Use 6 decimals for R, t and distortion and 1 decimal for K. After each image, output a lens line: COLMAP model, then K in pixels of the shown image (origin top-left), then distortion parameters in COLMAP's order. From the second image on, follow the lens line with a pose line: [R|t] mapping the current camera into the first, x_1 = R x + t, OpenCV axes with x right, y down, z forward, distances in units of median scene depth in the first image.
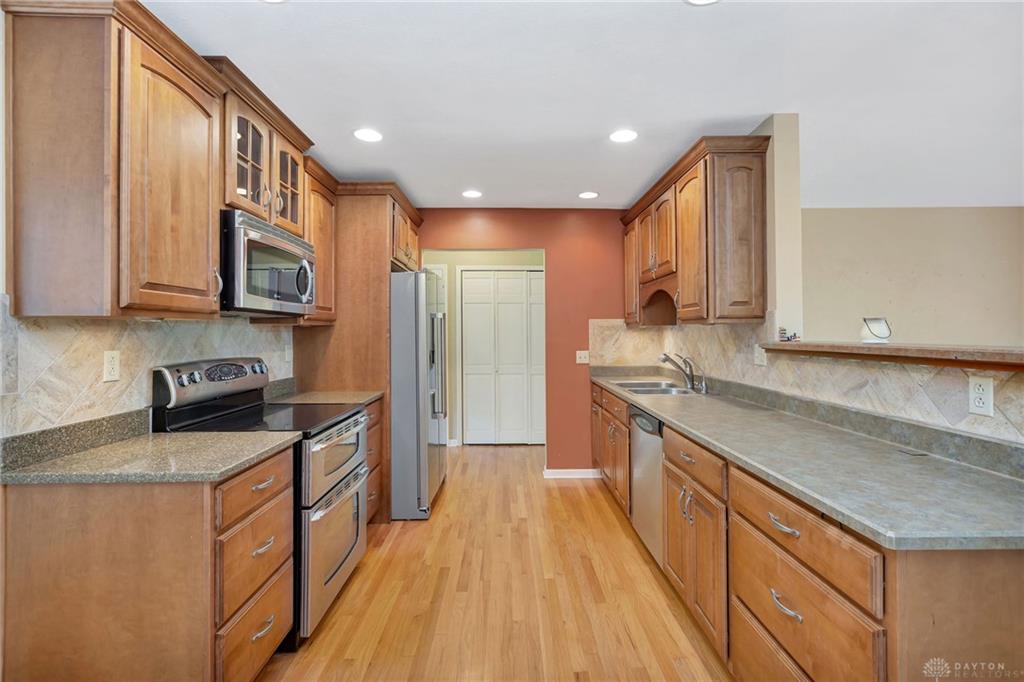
lens RADIAL K [[469.4, 0, 514.2], [0, 469.4, 331.5], [0, 0, 1]] dist [0.004925, -0.001374]
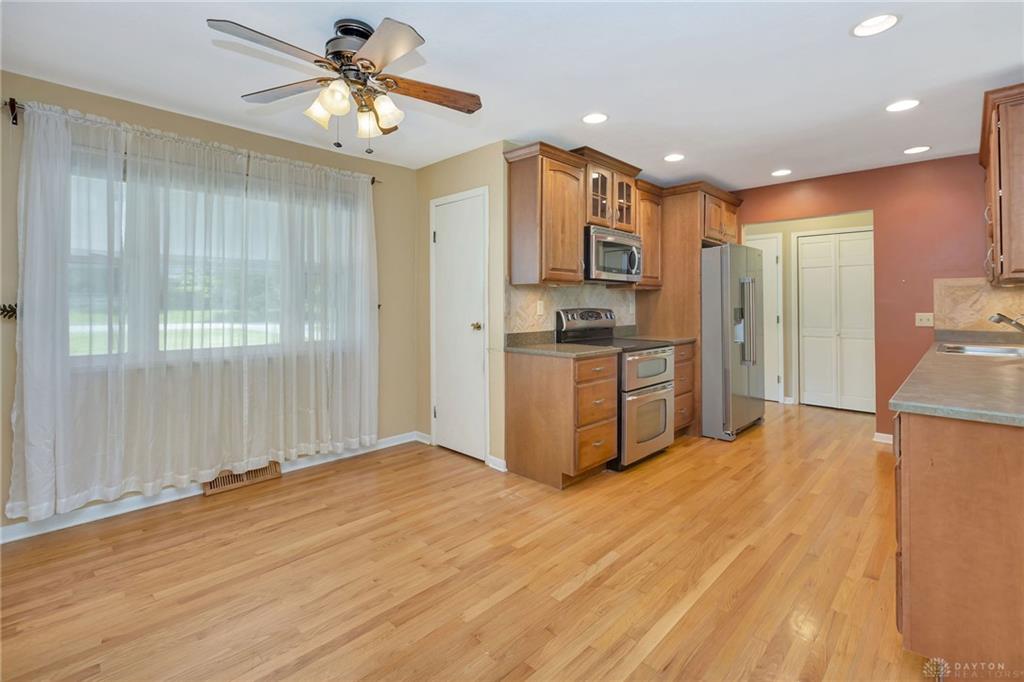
lens RADIAL K [[469.4, 0, 516.9], [0, 469.4, 302.5], [0, 0, 1]] dist [0.004925, -0.001374]
pose [[0.713109, 0.000011, -0.701053, 0.376417], [0.000672, 1.000000, 0.000699, 0.031965], [0.701053, -0.000969, 0.713109, -0.396717]]
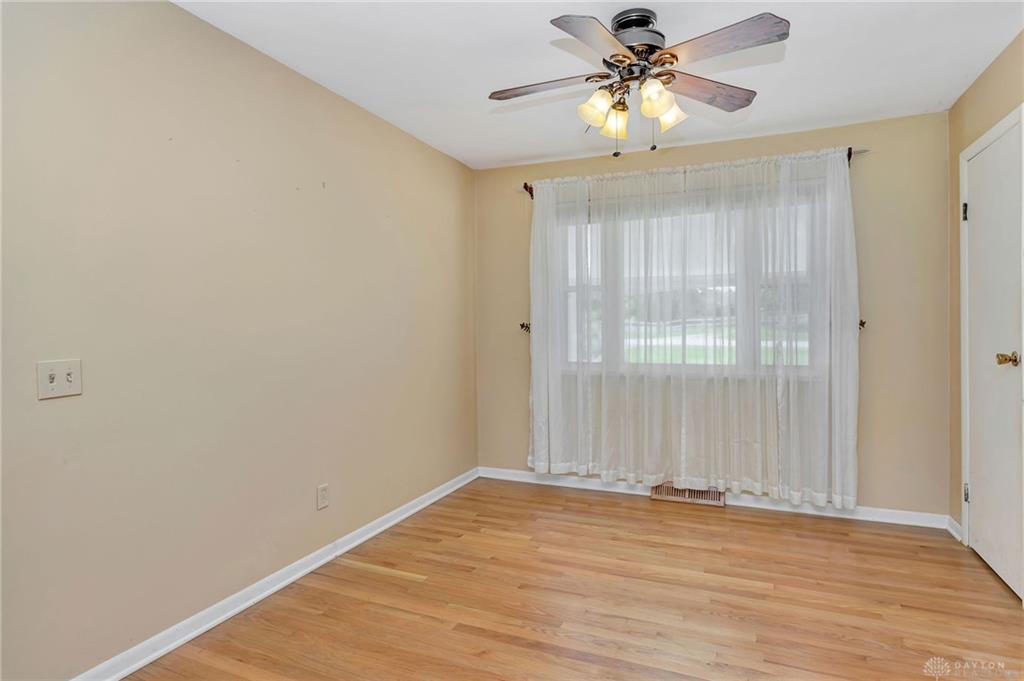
lens RADIAL K [[538.1, 0, 522.6], [0, 538.1, 332.5], [0, 0, 1]] dist [-0.002970, -0.002636]
pose [[-0.391166, 0.023241, -0.920027, 0.468355], [0.012714, 0.999722, 0.019849, 0.031484], [0.920232, -0.003933, -0.391353, 0.176964]]
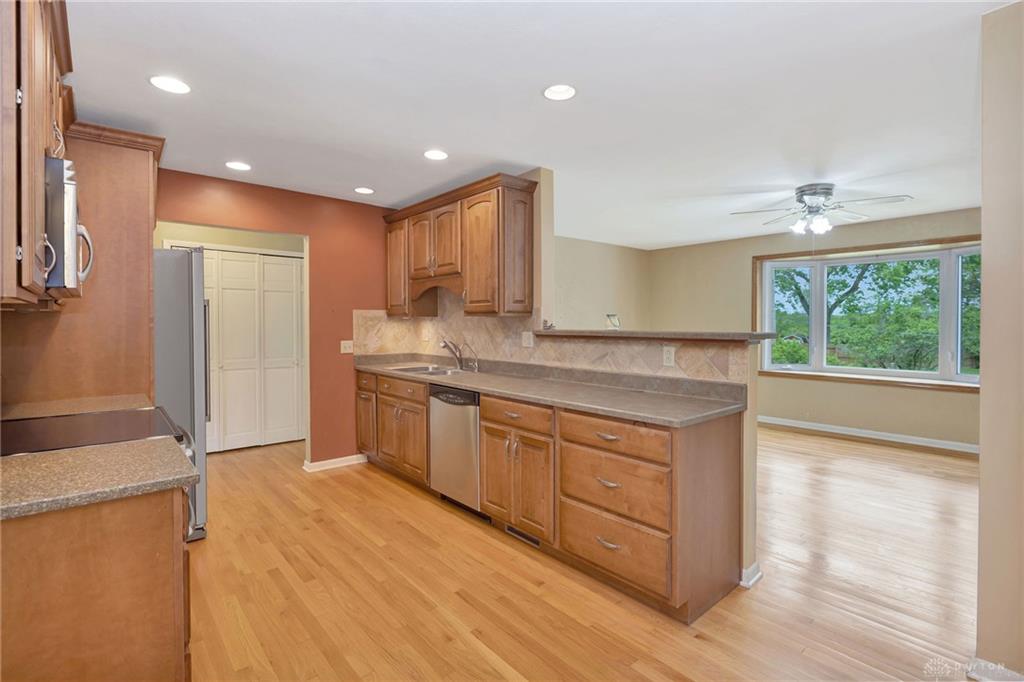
lens RADIAL K [[482.4, 0, 517.9], [0, 482.4, 330.8], [0, 0, 1]] dist [0.004385, -0.000386]
pose [[0.765727, -0.006728, 0.643130, -0.406530], [-0.004703, 0.999860, 0.016059, 0.001893], [-0.643148, -0.015322, 0.765588, -0.062162]]
